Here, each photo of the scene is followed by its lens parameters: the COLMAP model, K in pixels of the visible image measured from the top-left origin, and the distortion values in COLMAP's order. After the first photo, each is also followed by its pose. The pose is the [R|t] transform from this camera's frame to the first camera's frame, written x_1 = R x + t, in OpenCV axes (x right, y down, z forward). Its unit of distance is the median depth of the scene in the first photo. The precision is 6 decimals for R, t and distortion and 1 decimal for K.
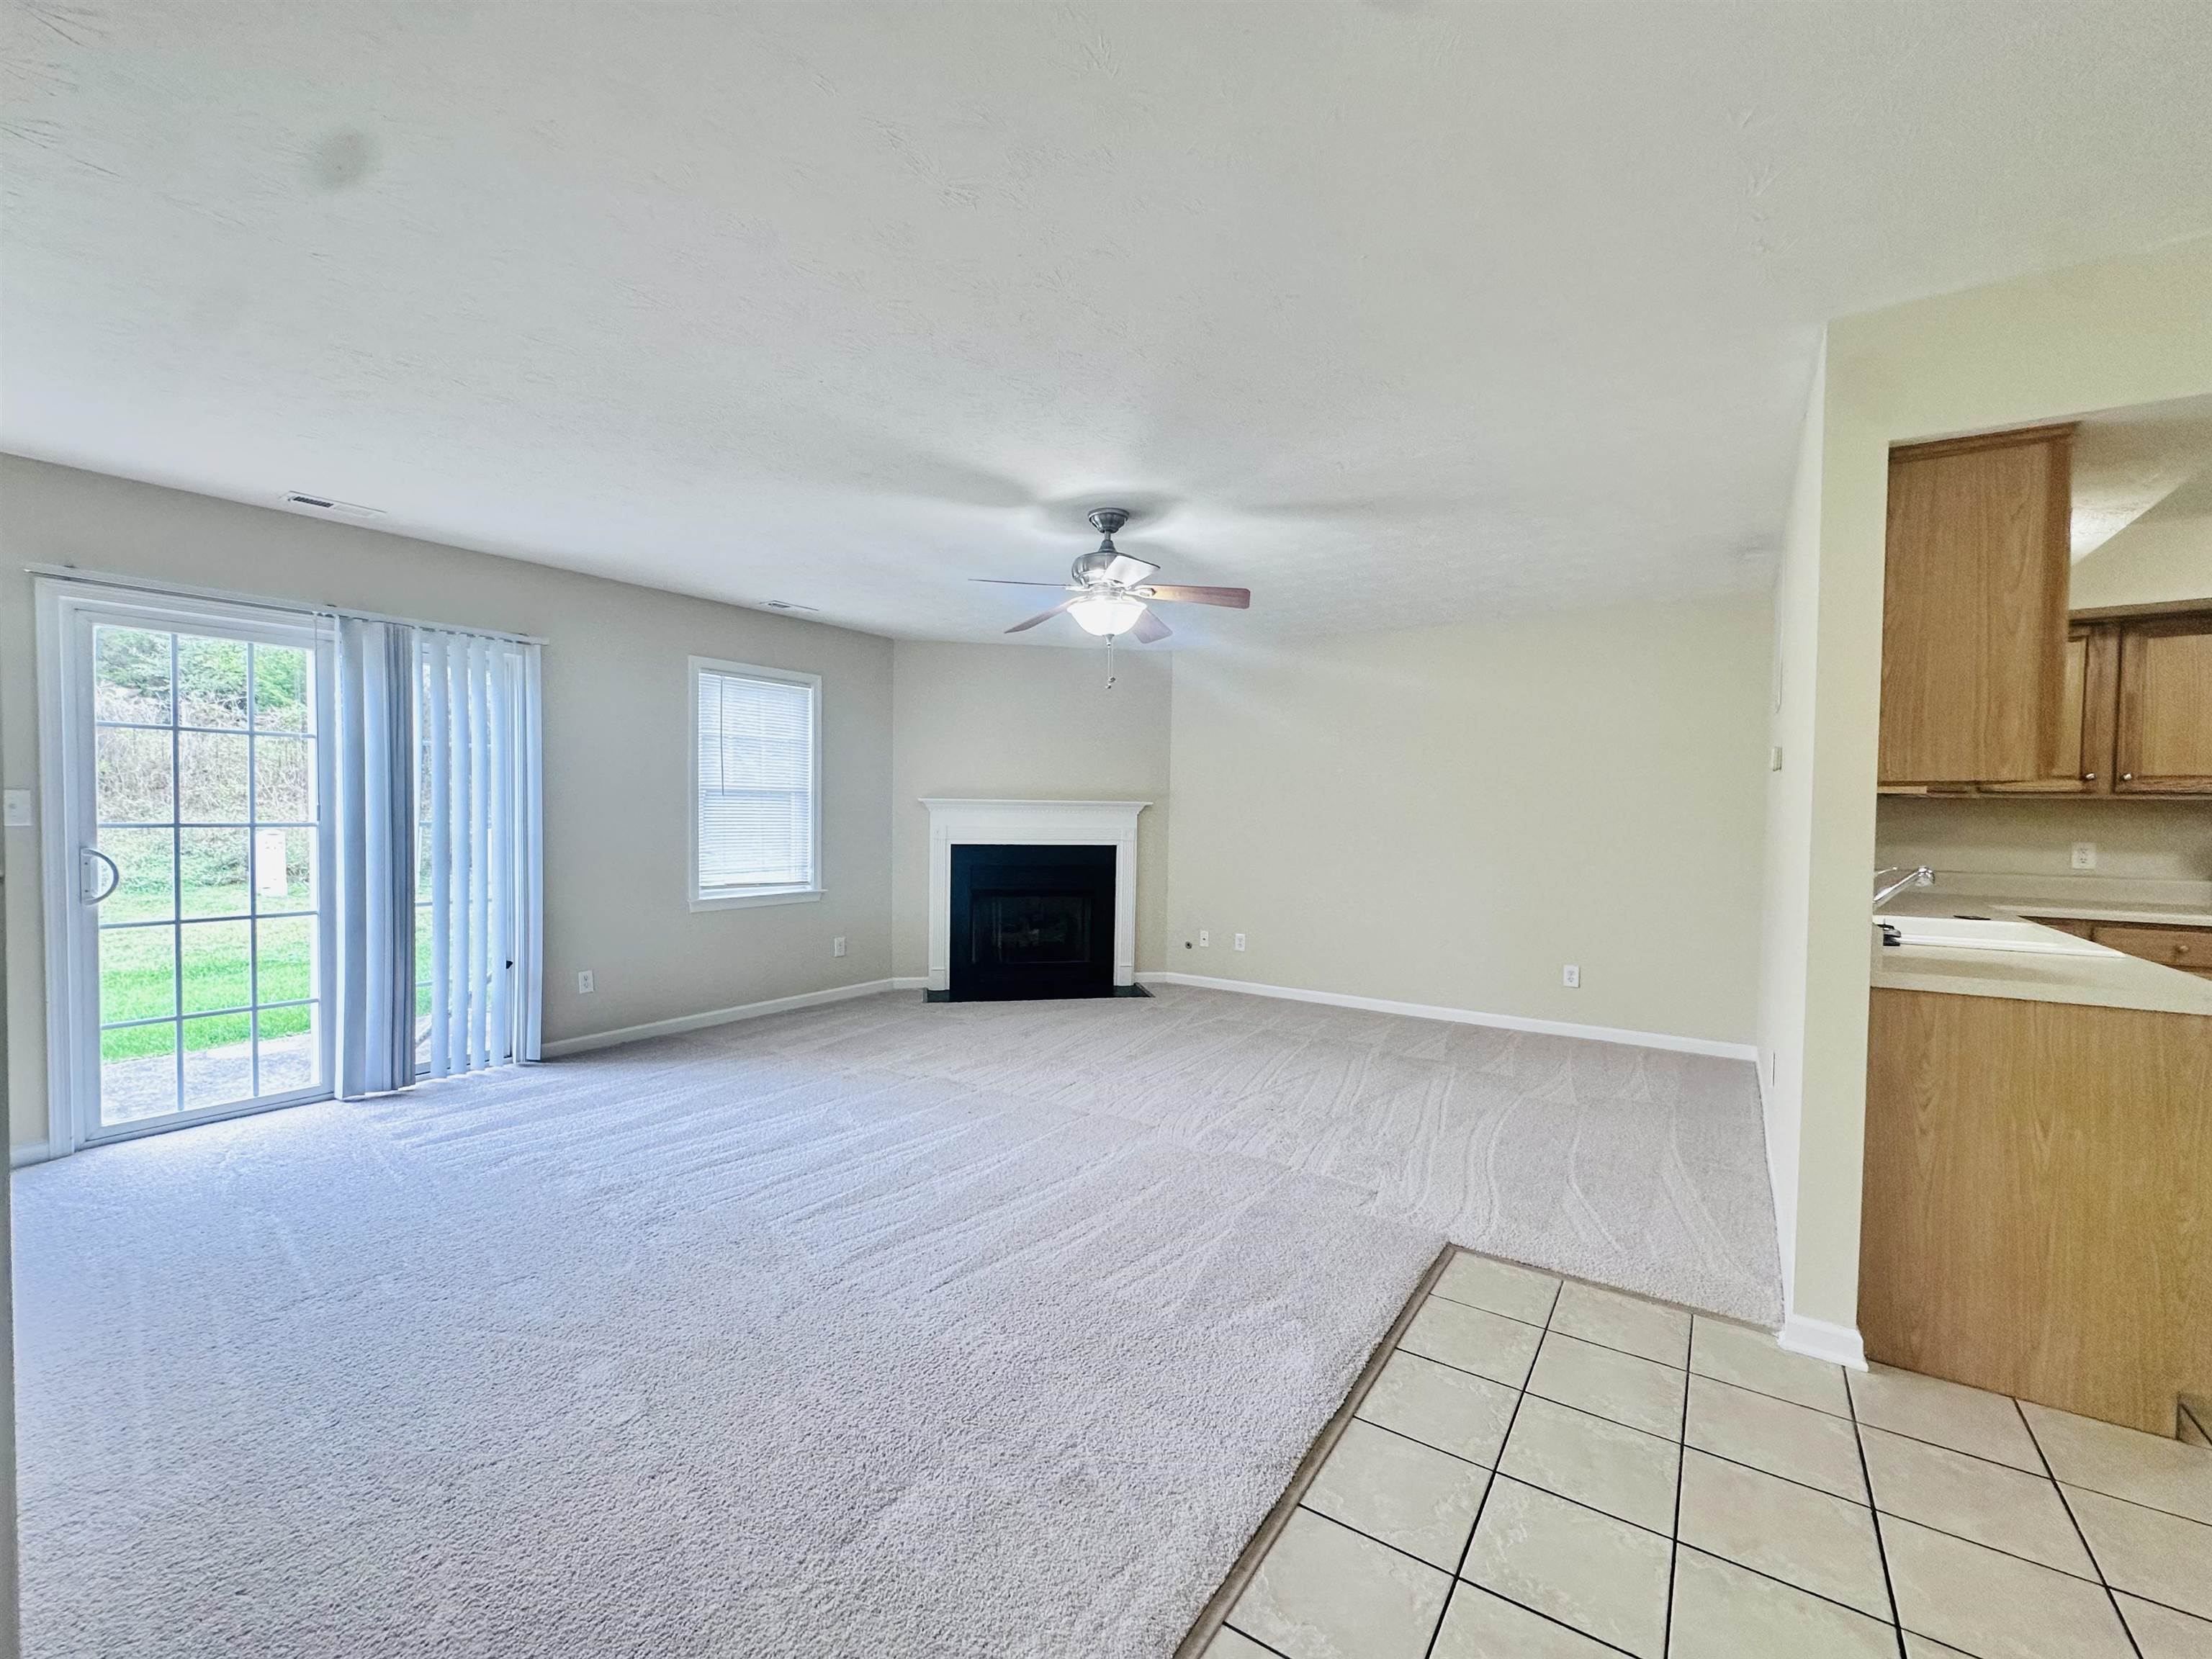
lens RADIAL K [[912.7, 0, 1106.4], [0, 912.7, 834.3], [0, 0, 1]] dist [-0.001287, 0.000232]
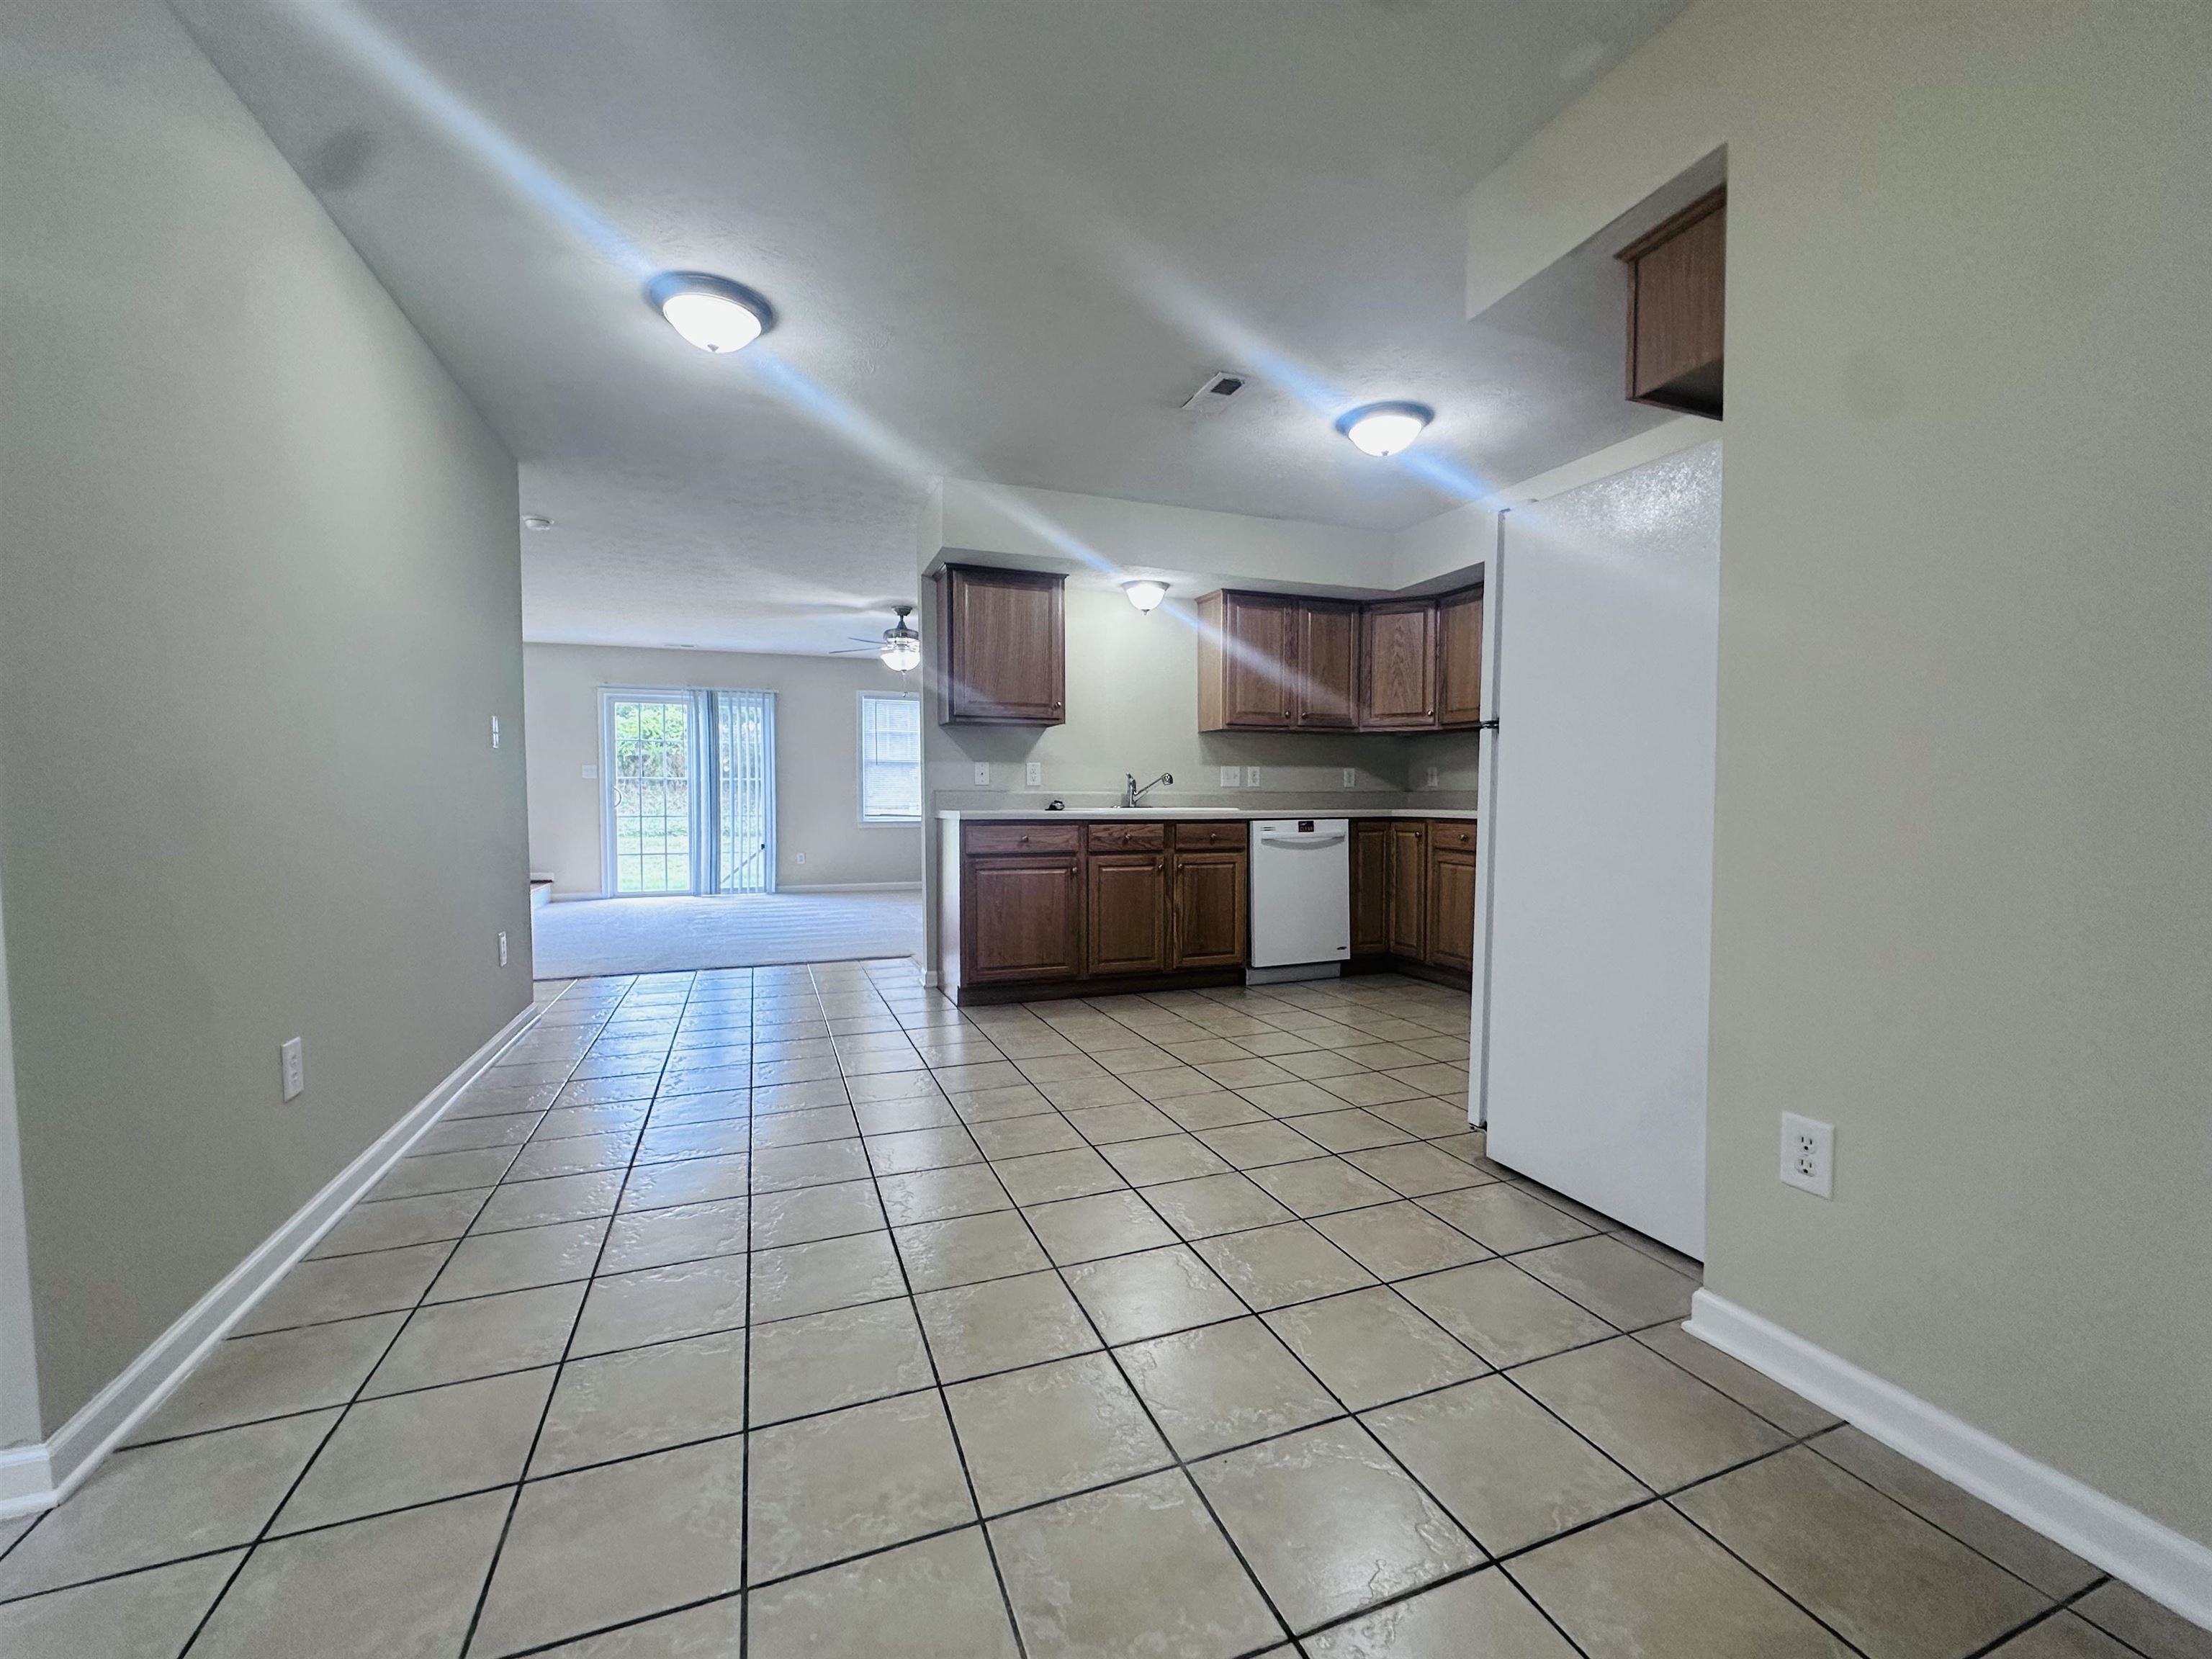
lens RADIAL K [[912.7, 0, 1106.4], [0, 912.7, 834.3], [0, 0, 1]] dist [-0.001287, 0.000232]
pose [[0.823477, 0.010525, -0.567253, 1.271588], [-0.005502, 0.999929, 0.010565, 0.092302], [0.567324, -0.005579, 0.823476, -0.305236]]
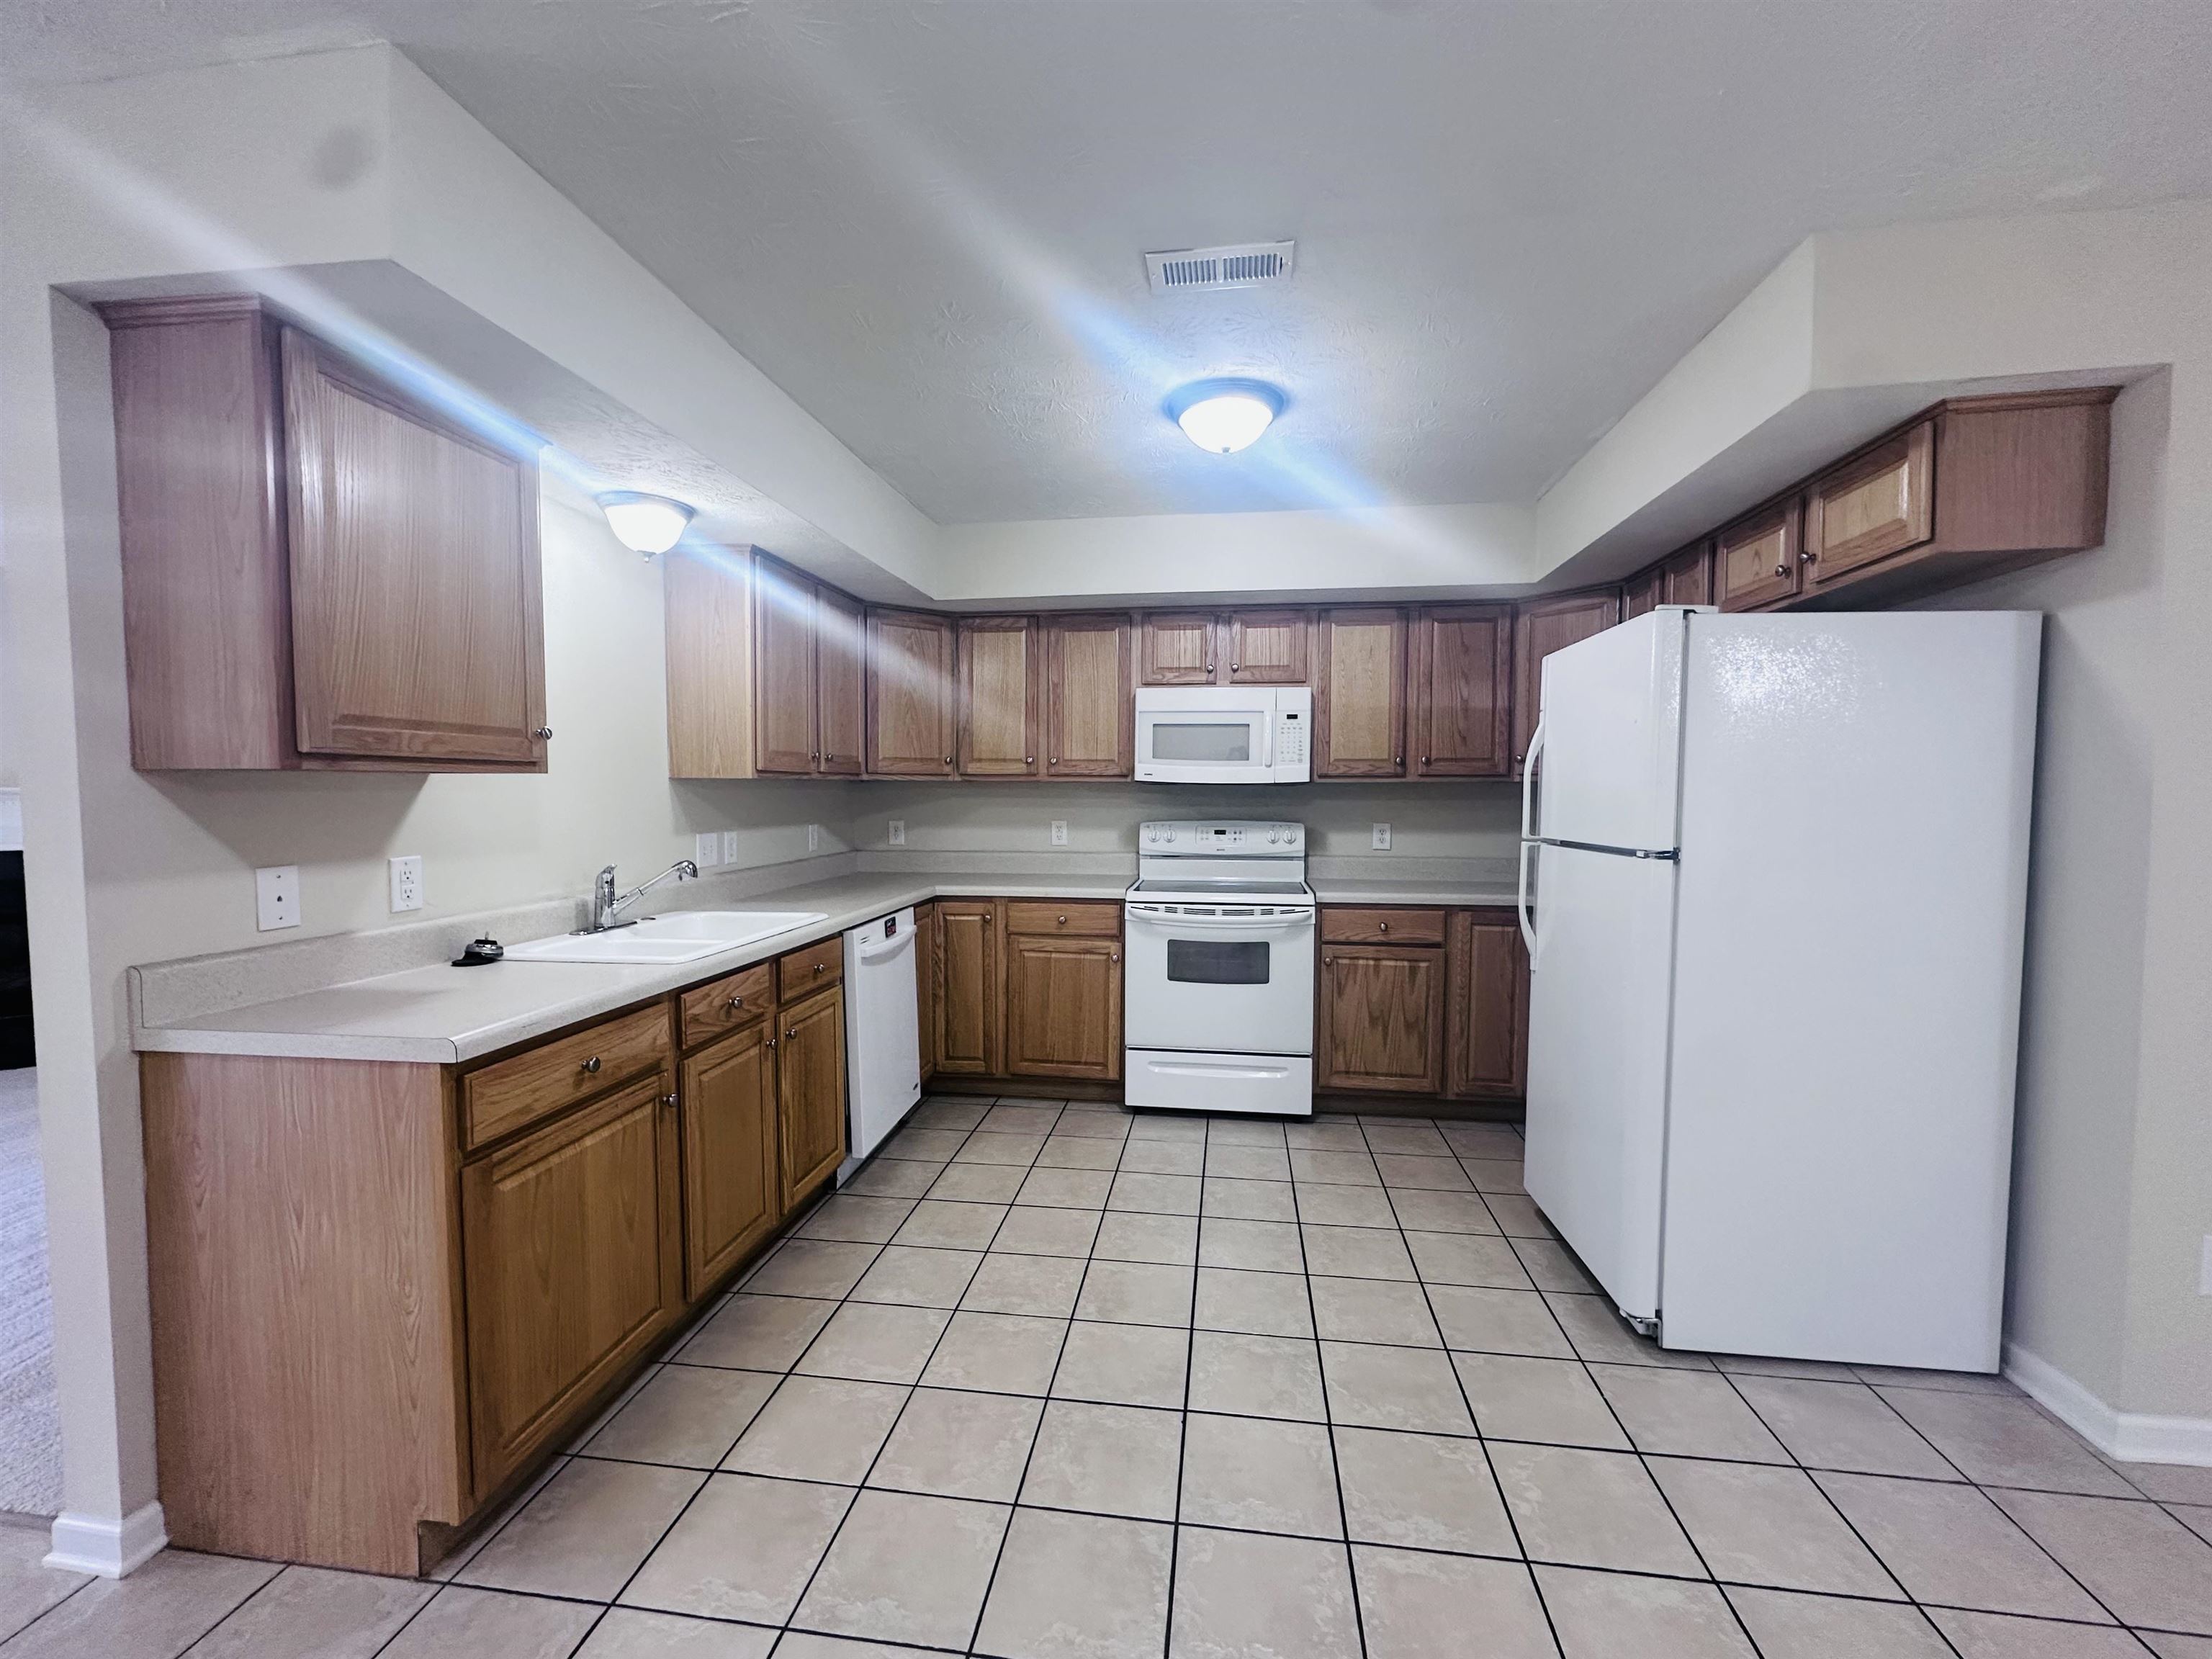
lens RADIAL K [[912.7, 0, 1106.4], [0, 912.7, 834.3], [0, 0, 1]] dist [-0.001287, 0.000232]
pose [[0.895025, -0.032107, 0.444858, 0.646528], [0.021352, 0.999346, 0.029169, -0.005164], [-0.445504, -0.016608, 0.895126, -0.000199]]
